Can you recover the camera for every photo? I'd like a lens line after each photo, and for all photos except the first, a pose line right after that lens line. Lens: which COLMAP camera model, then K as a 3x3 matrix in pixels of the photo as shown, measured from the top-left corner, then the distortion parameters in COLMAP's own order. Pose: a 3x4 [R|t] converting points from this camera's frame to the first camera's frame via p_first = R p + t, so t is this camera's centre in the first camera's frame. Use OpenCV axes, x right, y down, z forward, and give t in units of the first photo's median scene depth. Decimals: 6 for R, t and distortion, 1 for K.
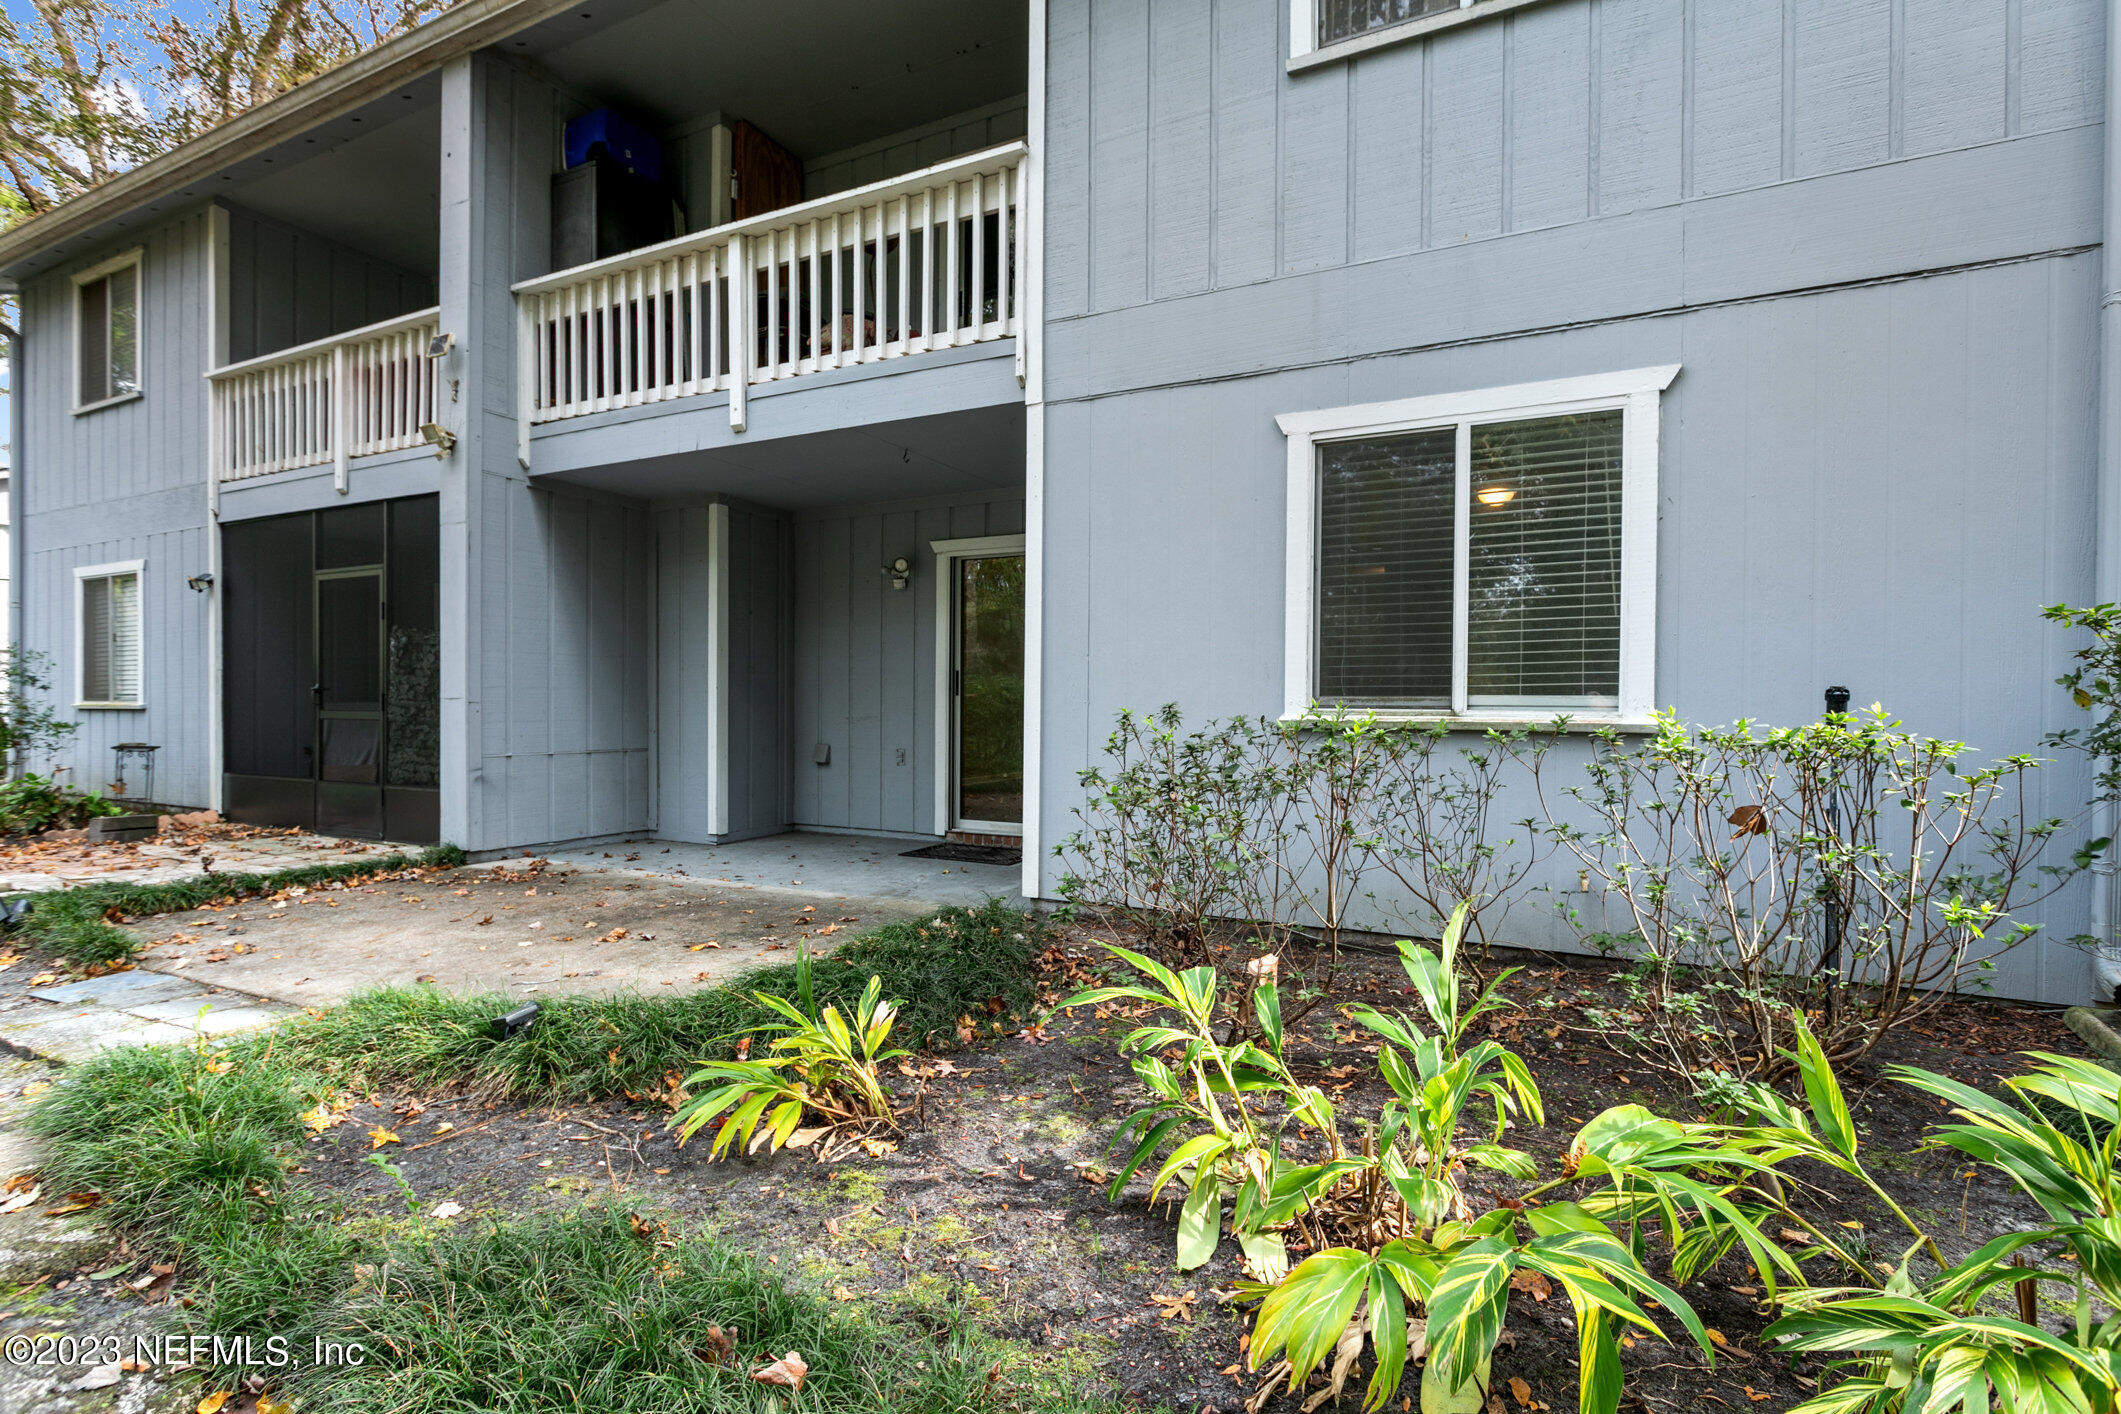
lens RADIAL K [[1025.0, 0, 1043.2], [0, 1025.0, 716.7], [0, 0, 1]] dist [-0.003728, 0.003907]
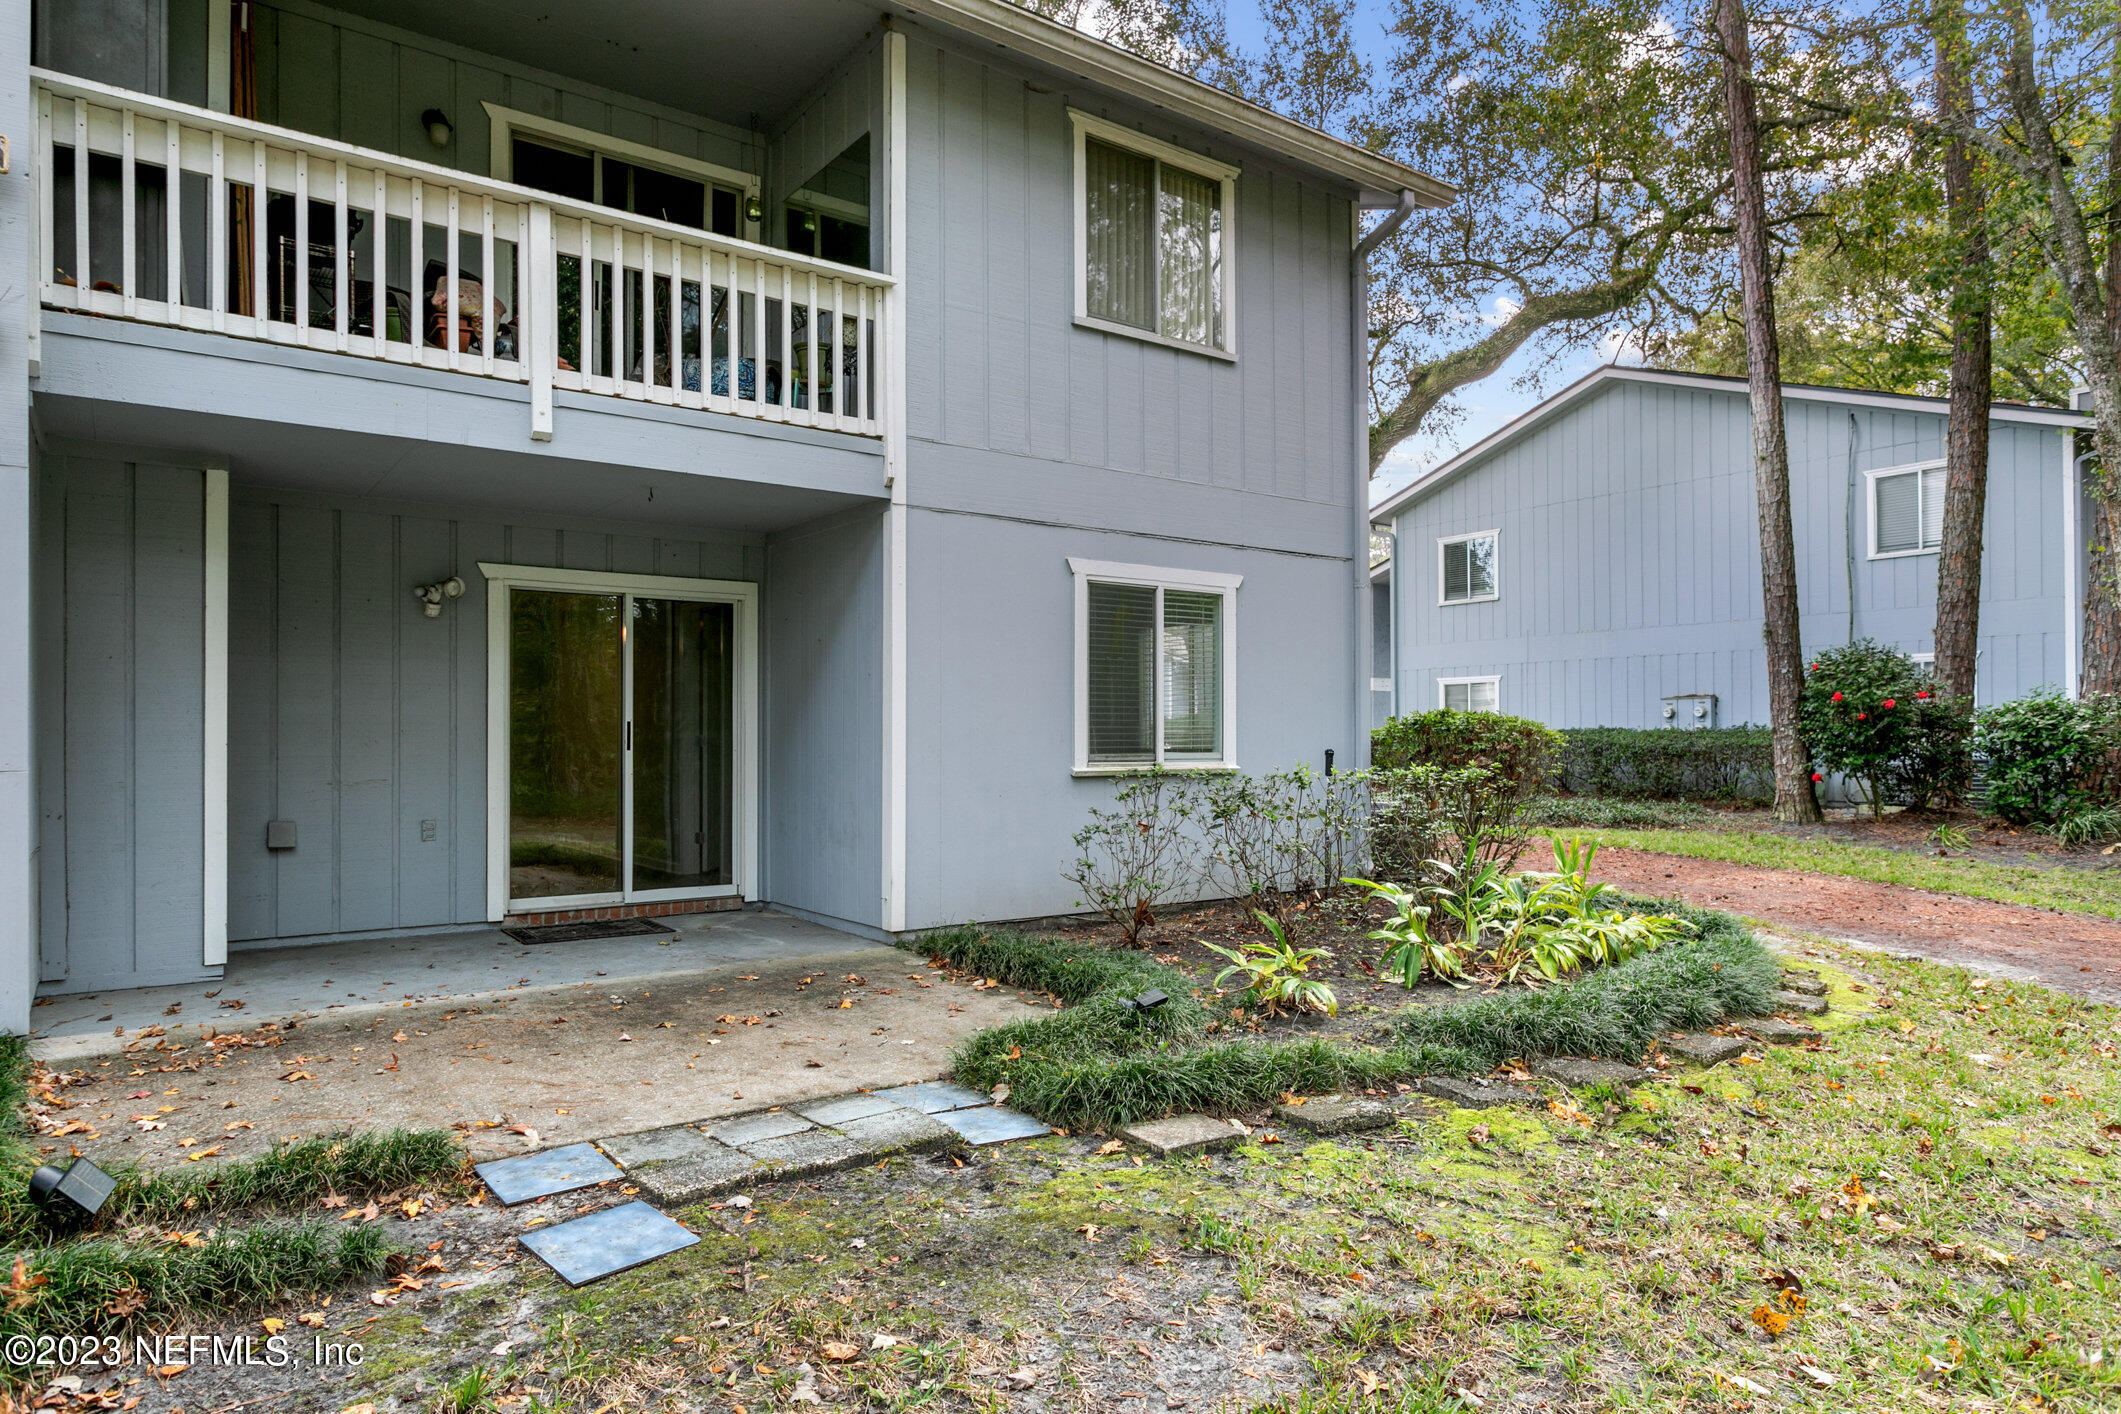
lens RADIAL K [[1295.5, 0, 1080.9], [0, 1295.5, 721.5], [0, 0, 1]] dist [-0.009134, 0.005515]
pose [[0.428235, 0.006745, 0.903642, -1.259841], [0.012563, 0.999831, -0.013416, -0.037498], [-0.903580, 0.017098, 0.428078, 0.195760]]
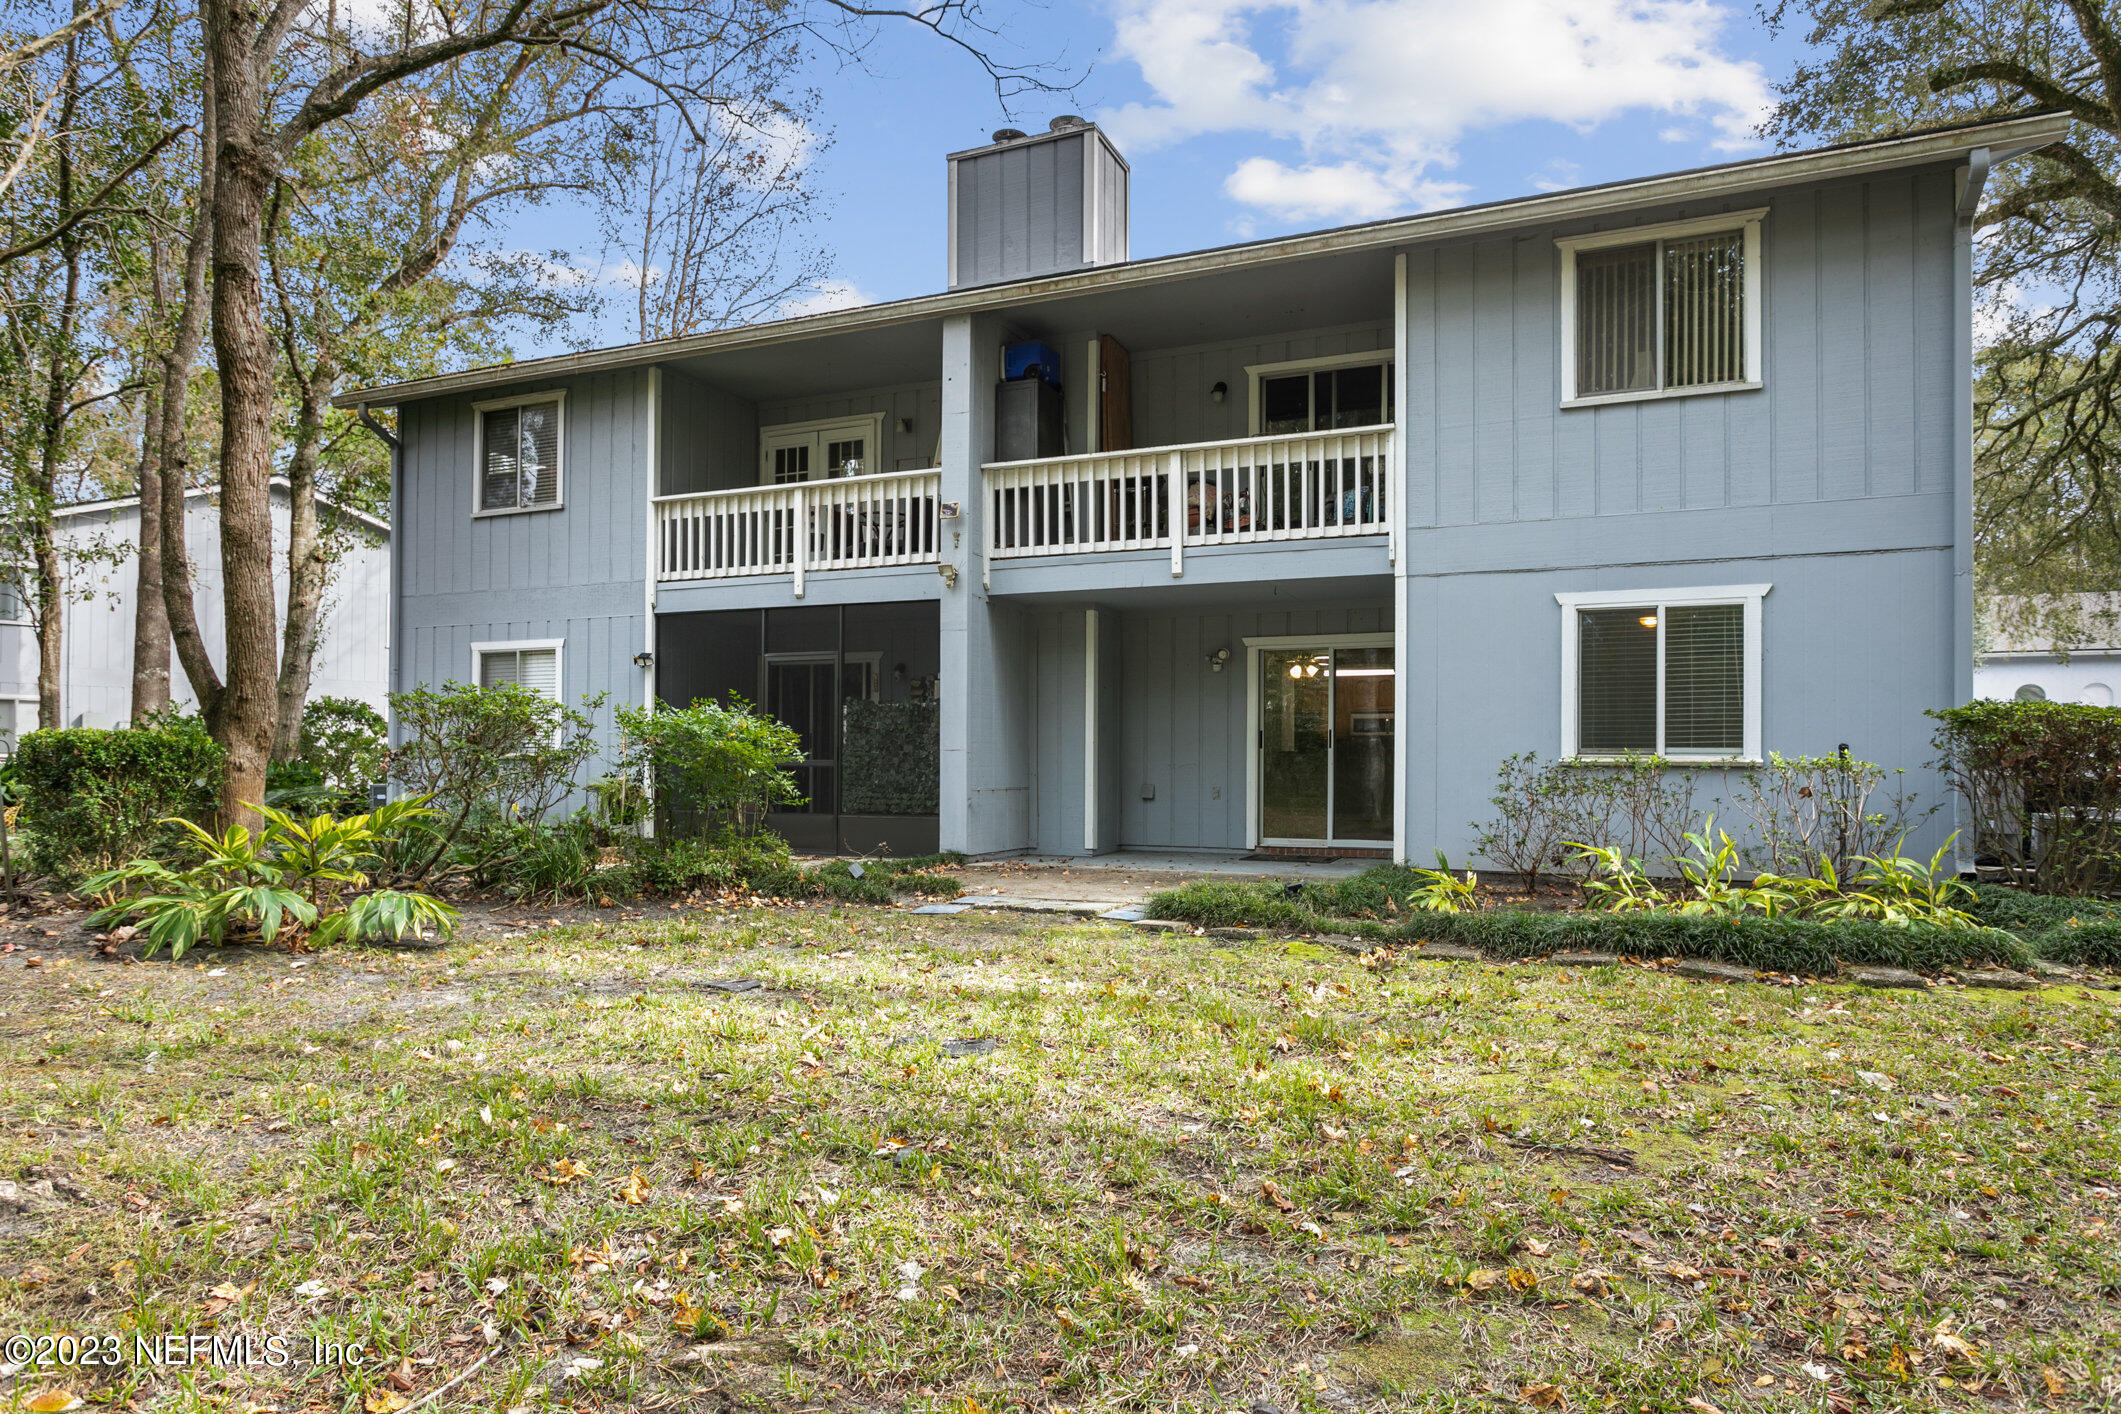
lens RADIAL K [[1295.5, 0, 1032.7], [0, 1295.5, 752.0], [0, 0, 1]] dist [-0.009134, 0.005515]
pose [[0.998189, 0.001363, 0.060143, -0.755680], [-0.000080, 0.999772, -0.021332, 0.032414], [-0.060159, 0.021288, 0.997962, -1.111818]]
